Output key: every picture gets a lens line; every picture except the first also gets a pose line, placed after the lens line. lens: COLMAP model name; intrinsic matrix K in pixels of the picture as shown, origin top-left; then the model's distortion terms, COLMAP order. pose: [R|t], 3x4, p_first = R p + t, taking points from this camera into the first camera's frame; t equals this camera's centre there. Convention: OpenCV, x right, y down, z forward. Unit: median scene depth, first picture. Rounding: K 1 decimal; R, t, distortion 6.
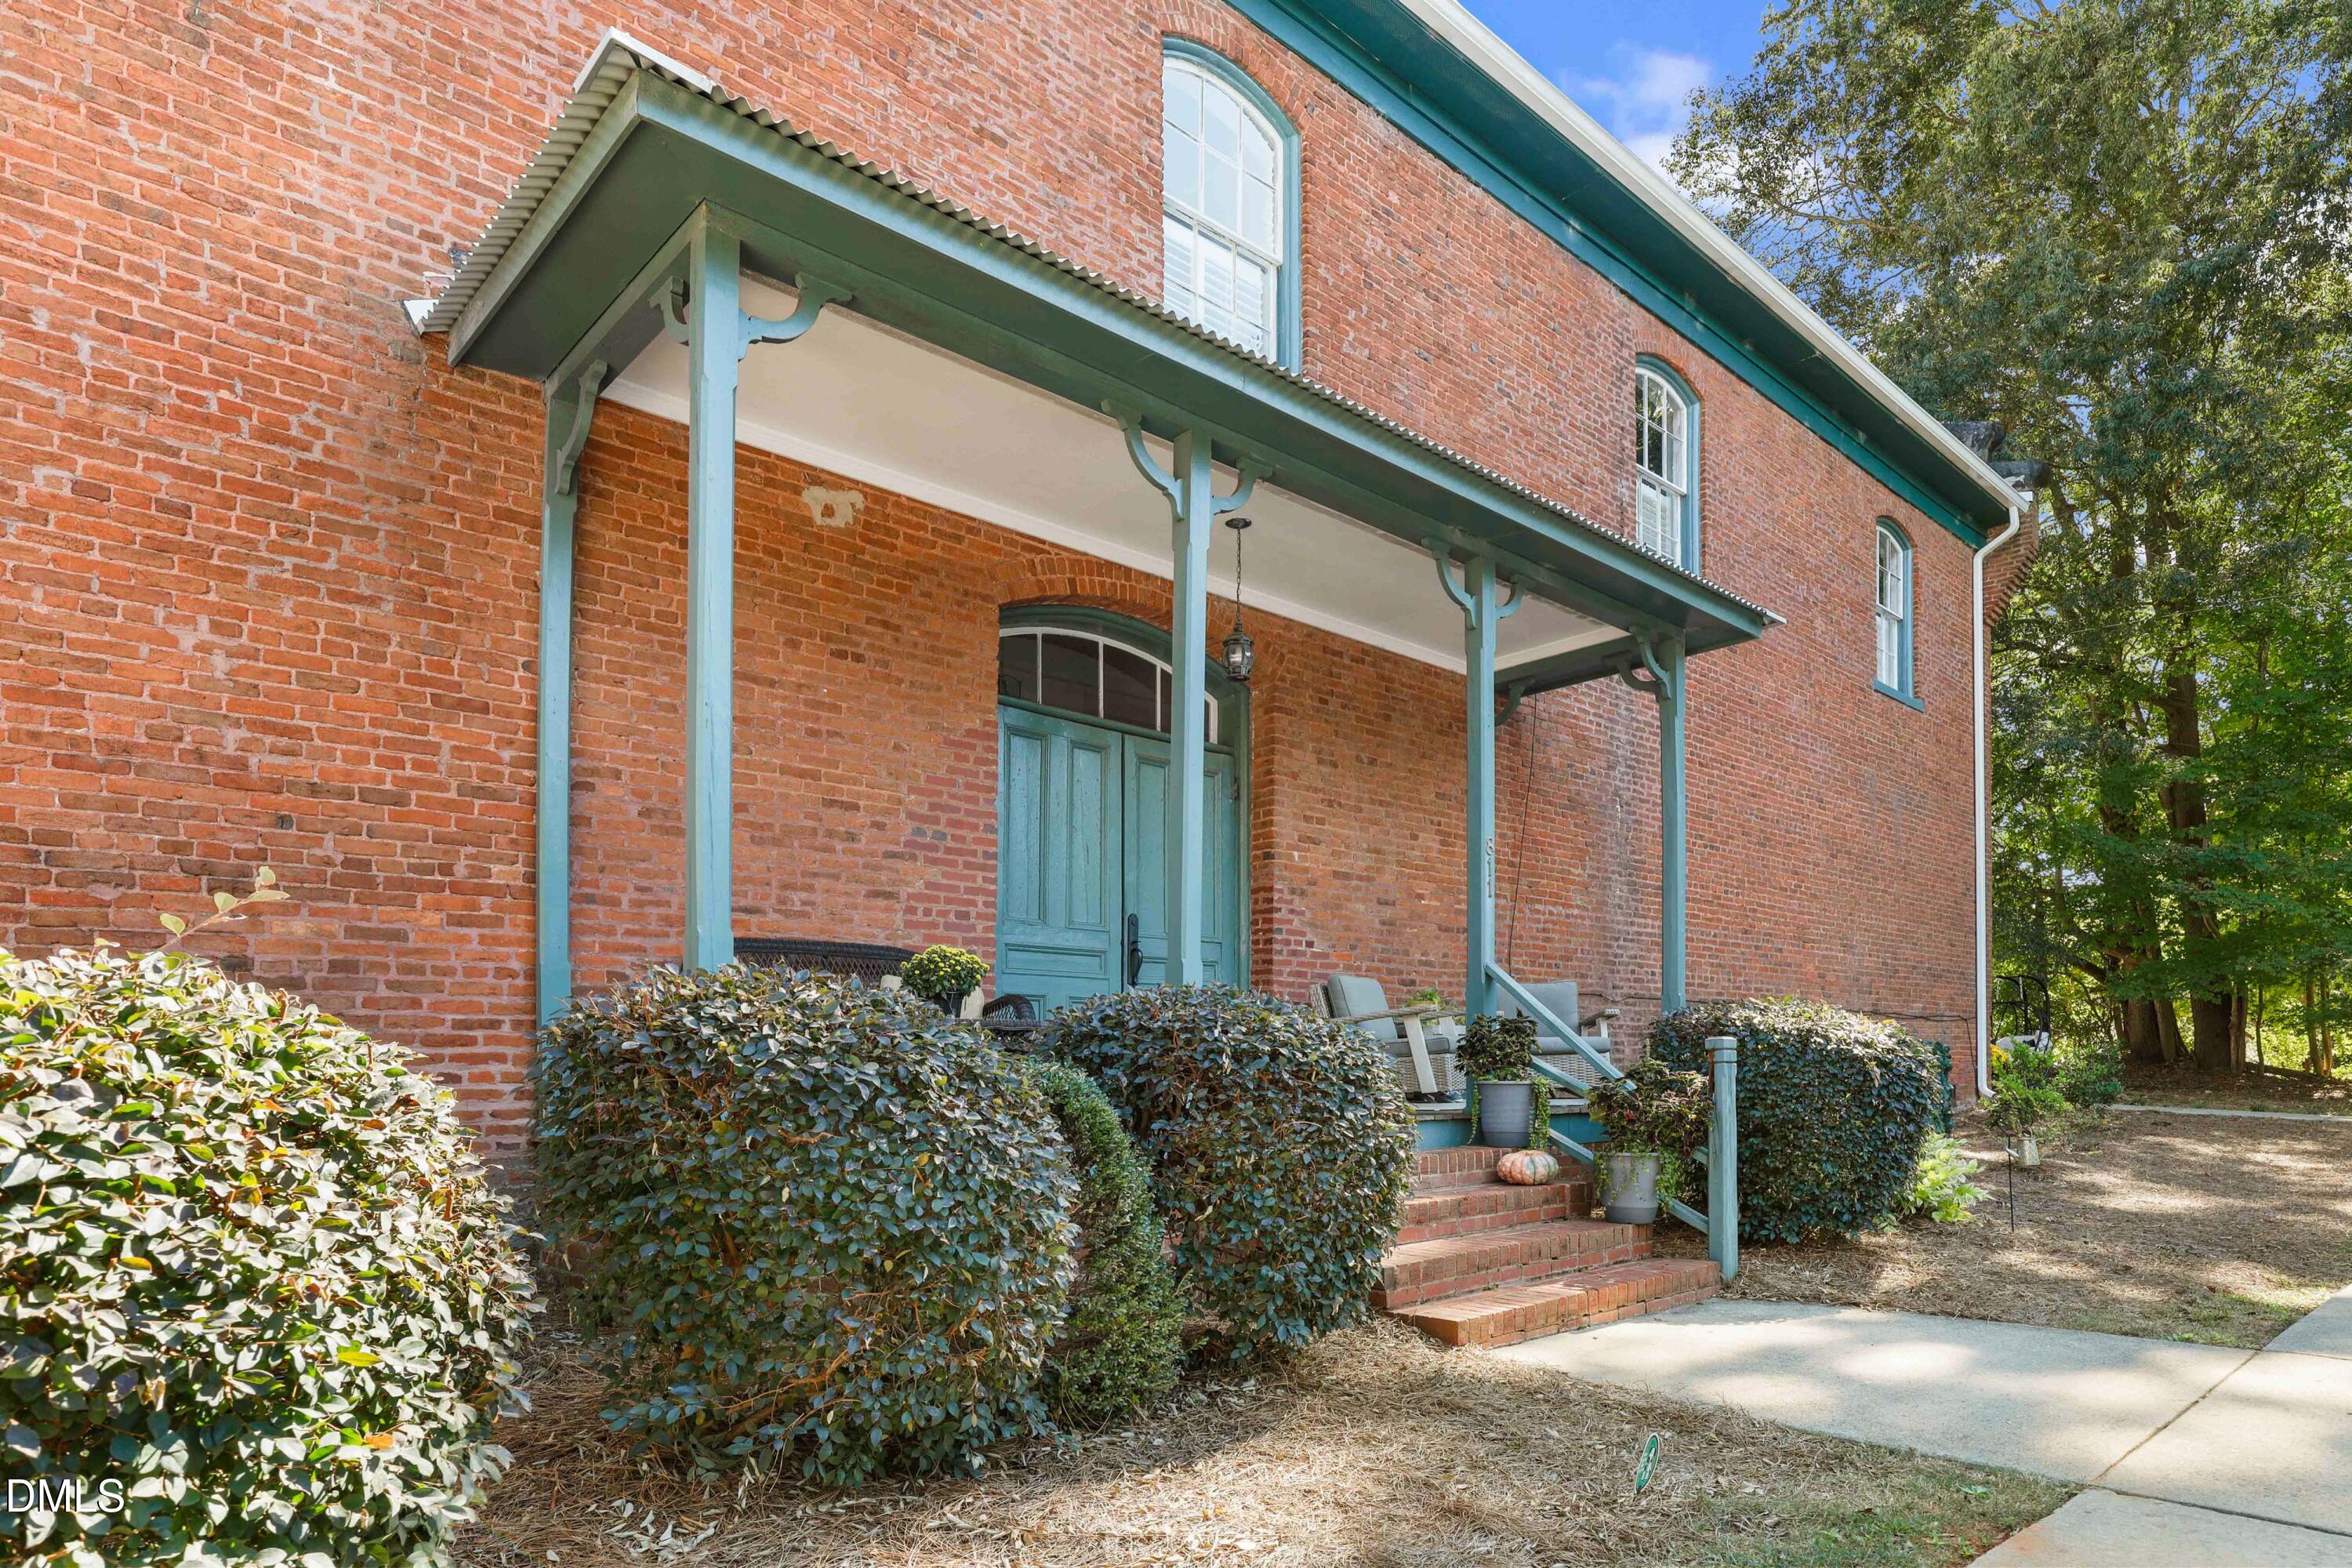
lens RADIAL K [[1313.9, 0, 1176.0], [0, 1313.9, 784.0], [0, 0, 1]] dist [0.001563, -0.000363]
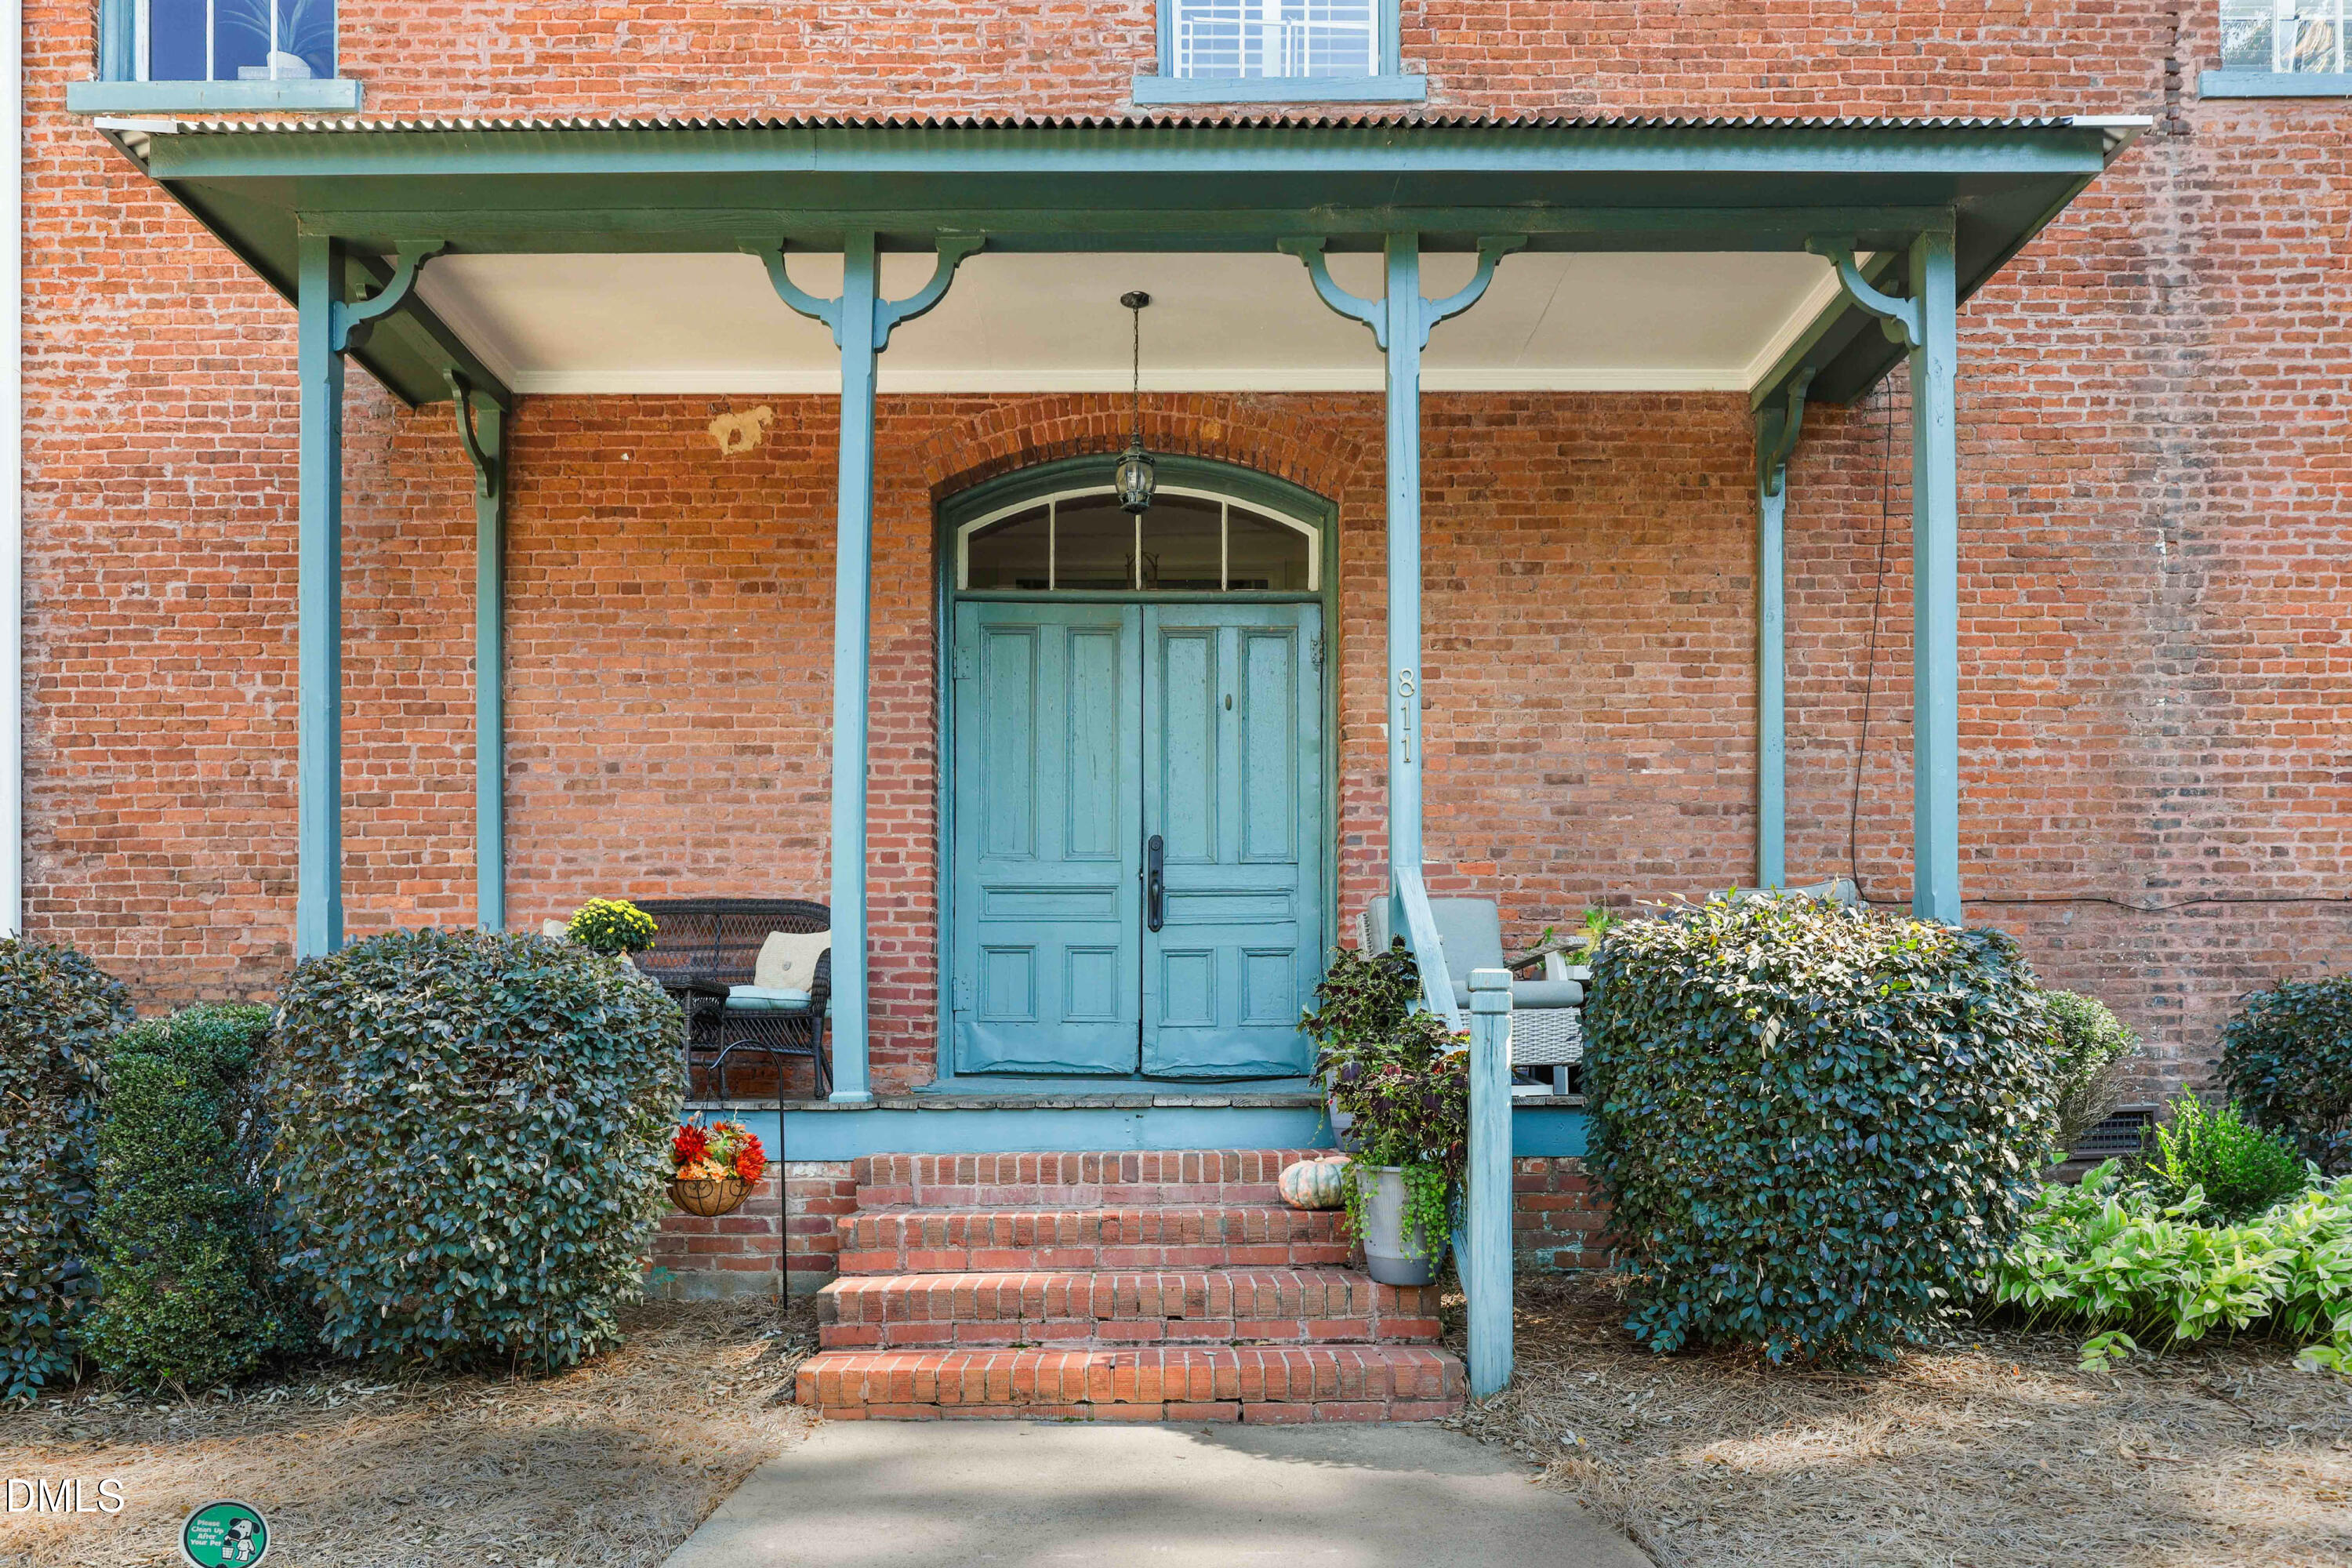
lens RADIAL K [[1425.1, 0, 1171.7], [0, 1425.1, 844.1], [0, 0, 1]] dist [-0.001560, 0.002238]
pose [[0.735816, -0.107459, -0.668601, 0.678066], [0.137268, 0.990501, -0.008128, 0.141781], [0.663124, -0.085797, 0.743577, 0.495865]]
